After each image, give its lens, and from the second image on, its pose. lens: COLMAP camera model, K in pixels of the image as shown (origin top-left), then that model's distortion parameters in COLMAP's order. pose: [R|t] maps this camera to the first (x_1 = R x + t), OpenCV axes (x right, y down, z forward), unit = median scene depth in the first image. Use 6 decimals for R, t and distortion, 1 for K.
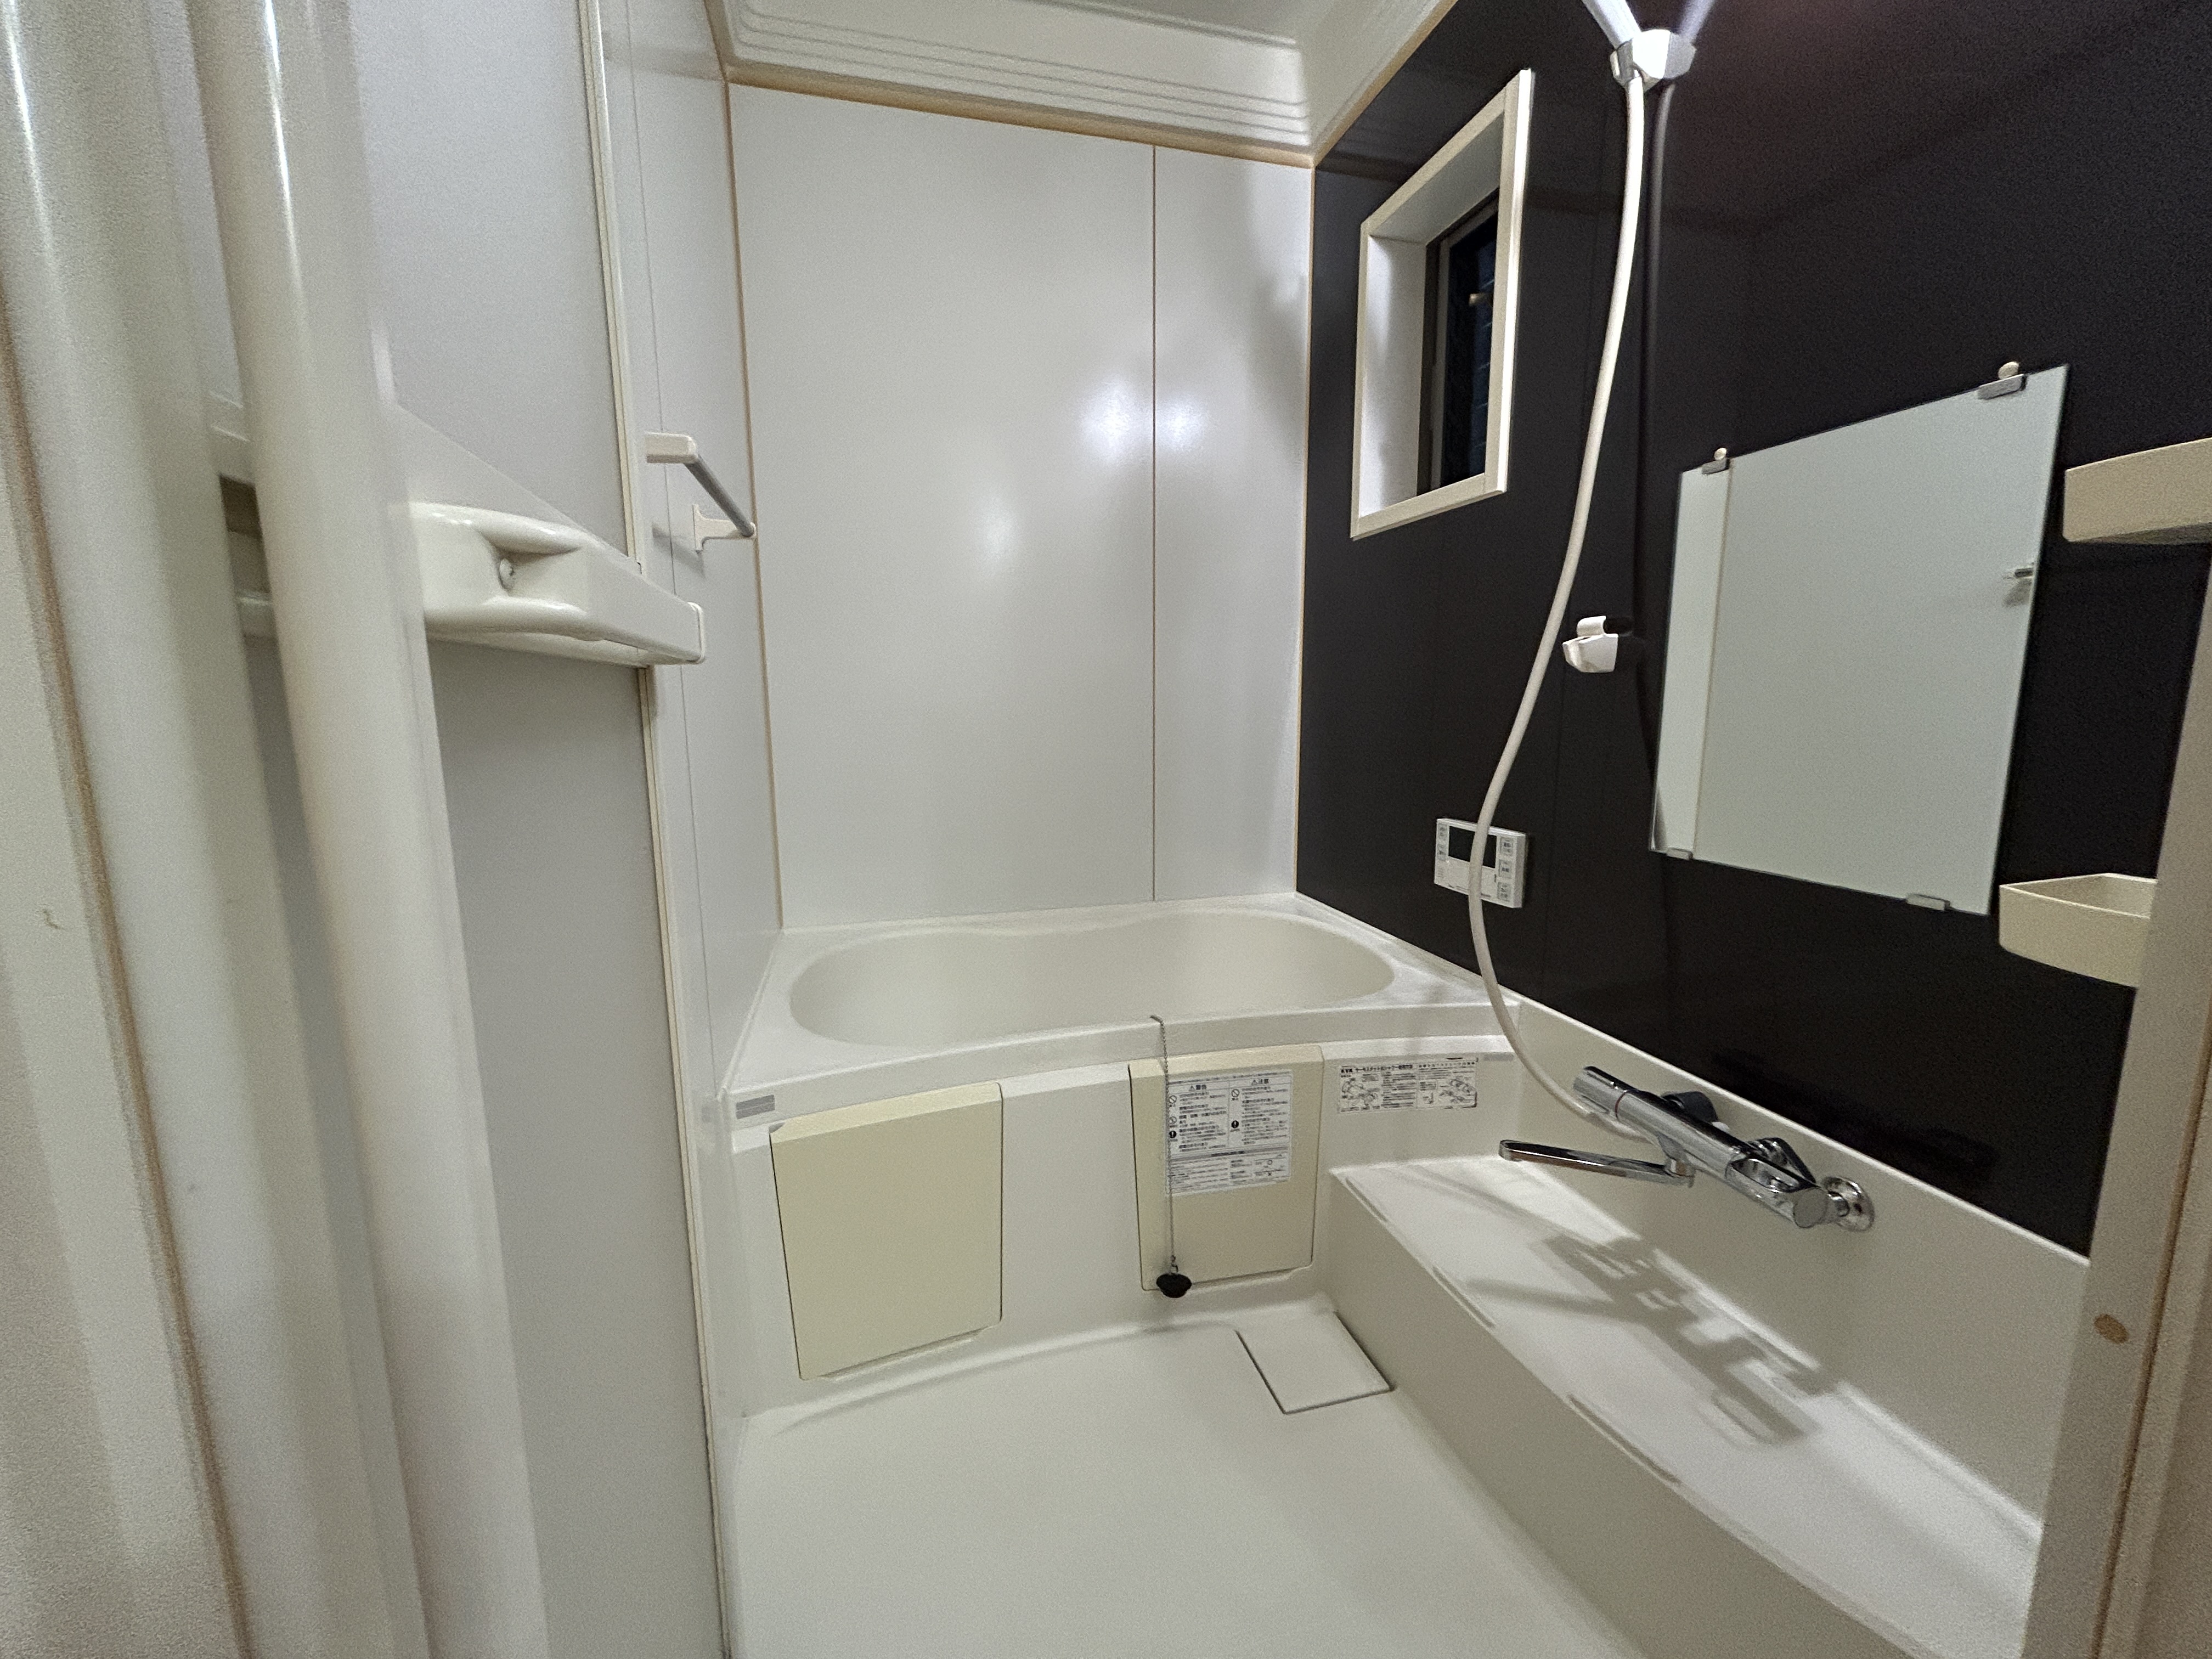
lens RADIAL K [[890.5, 0, 1097.1], [0, 890.5, 825.9], [0, 0, 1]] dist [-0.001544, 0.001337]
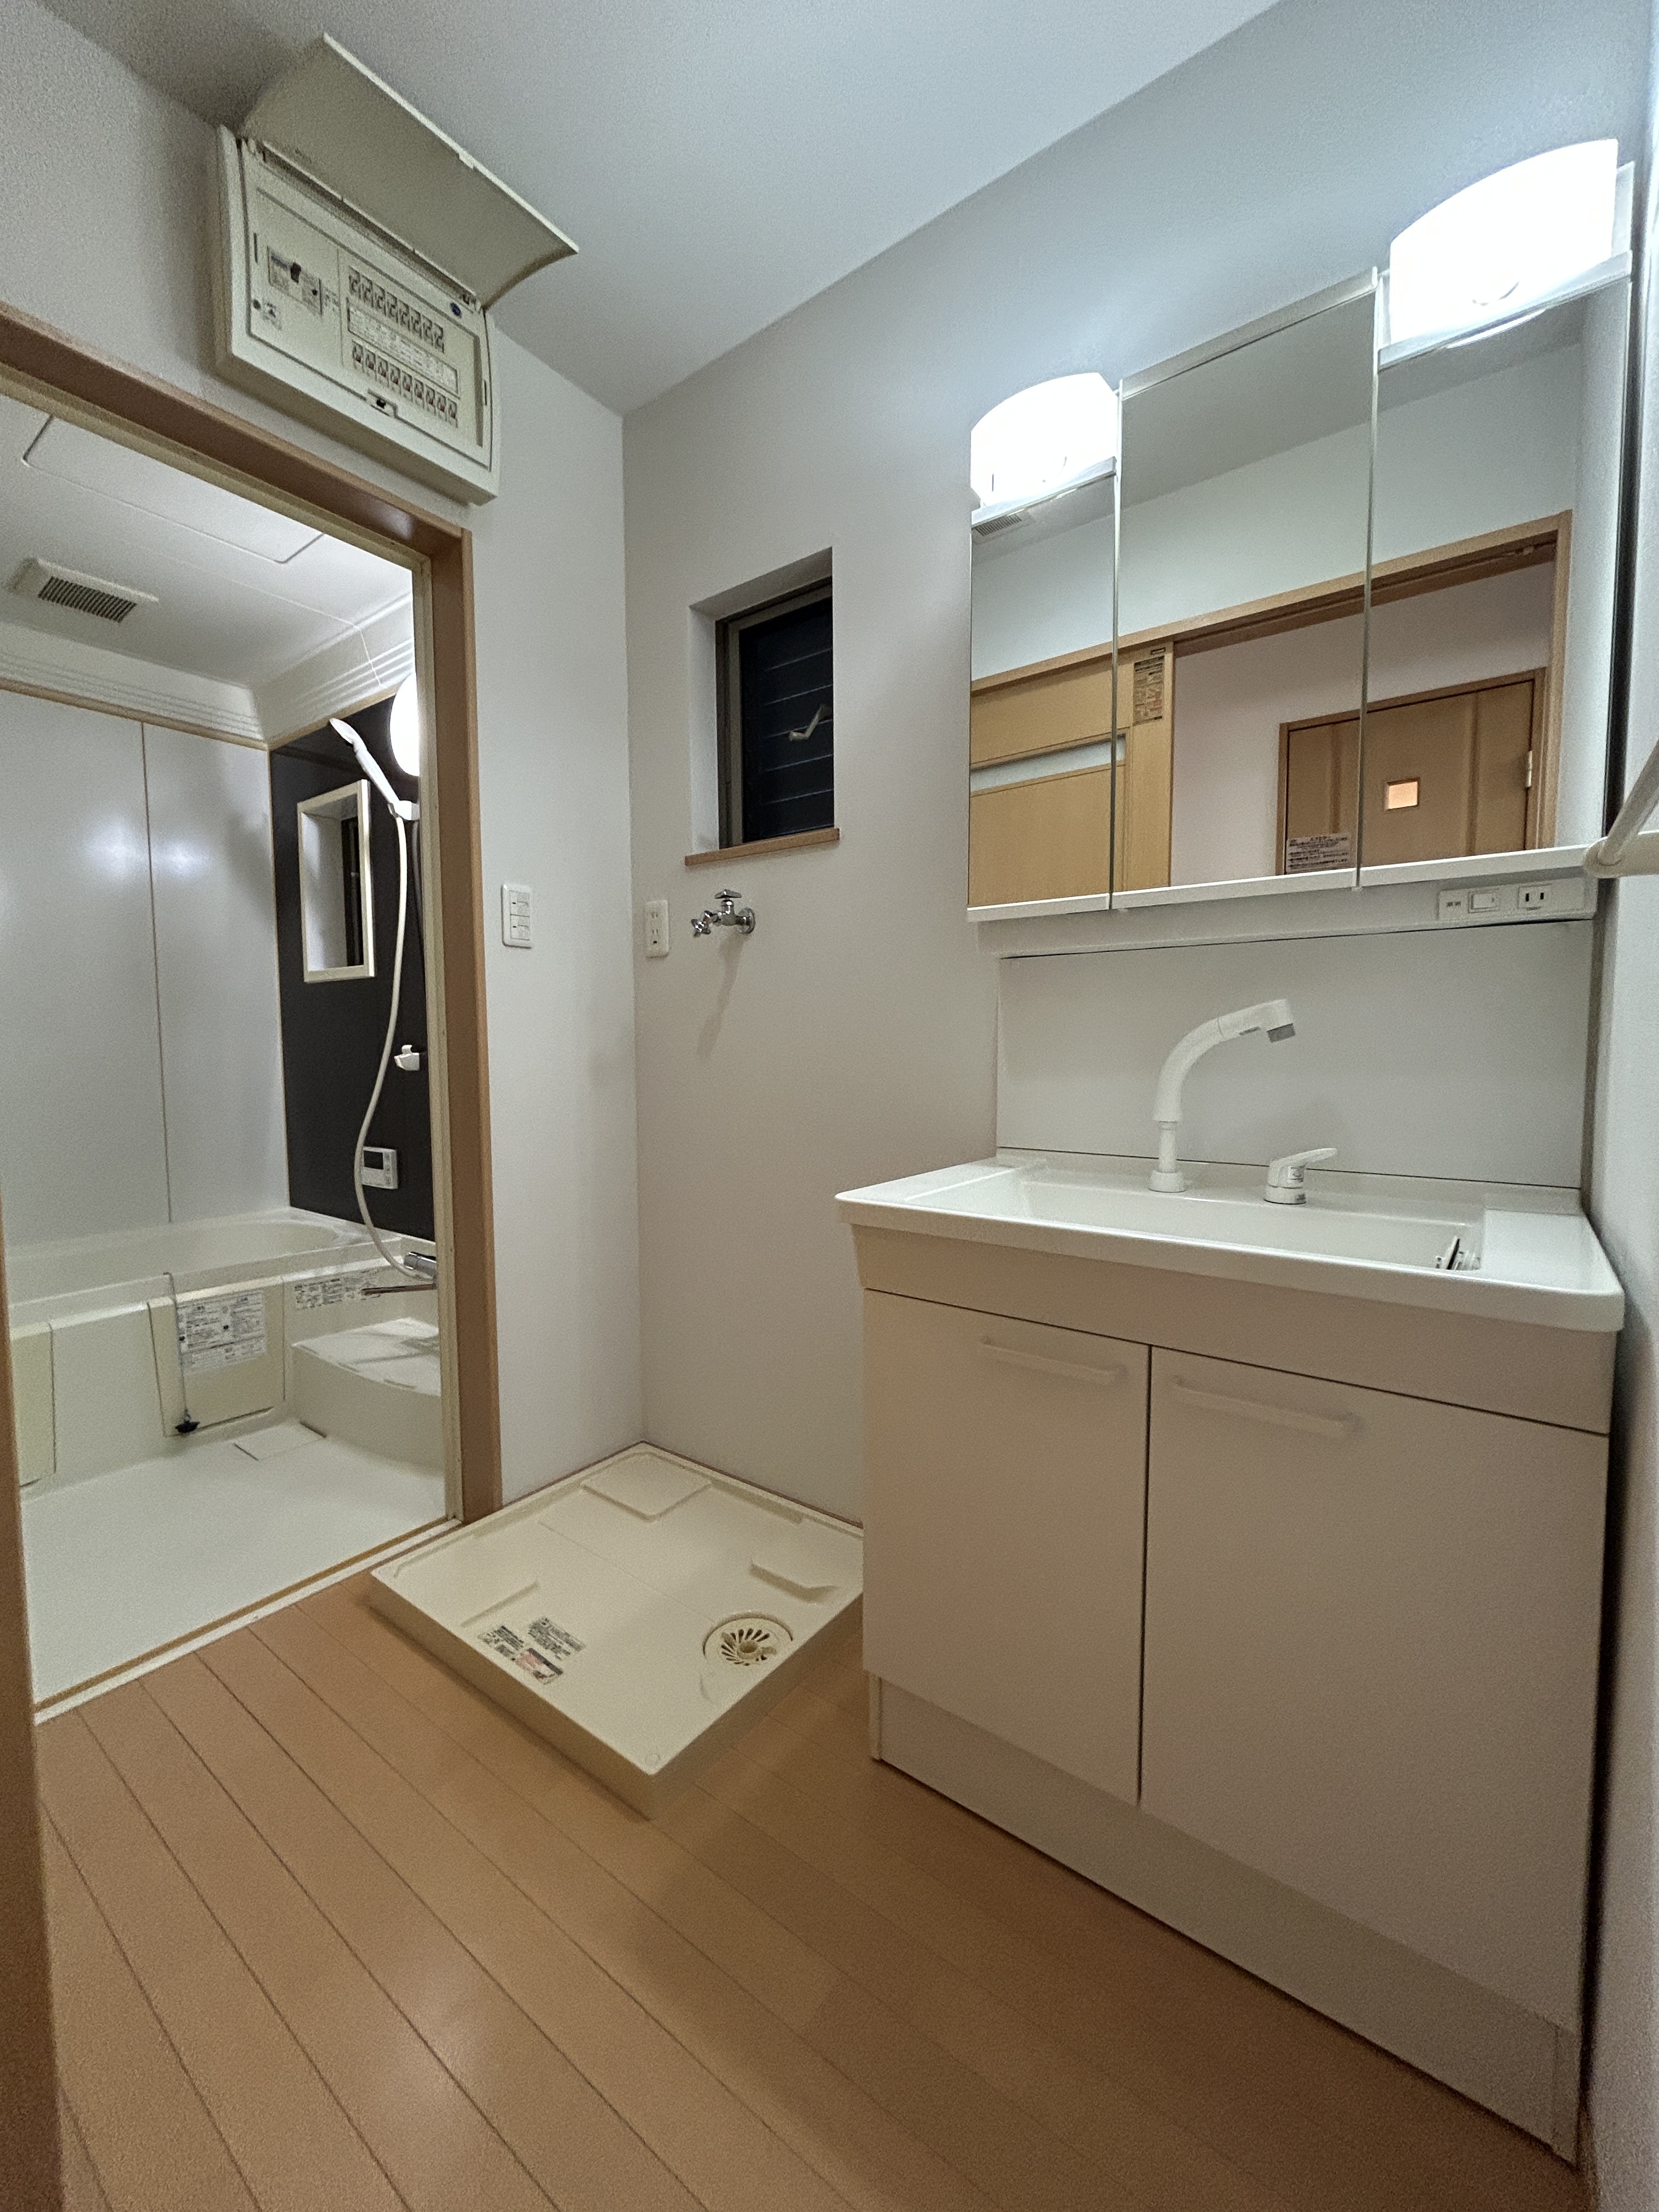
lens RADIAL K [[890.5, 0, 822.1], [0, 890.5, 1104.1], [0, 0, 1]] dist [-0.001544, 0.001337]
pose [[0.778325, -0.036879, 0.626777, -0.013438], [0.089994, 0.994518, -0.053237, 0.101633], [-0.621378, 0.097842, 0.777378, -1.163914]]
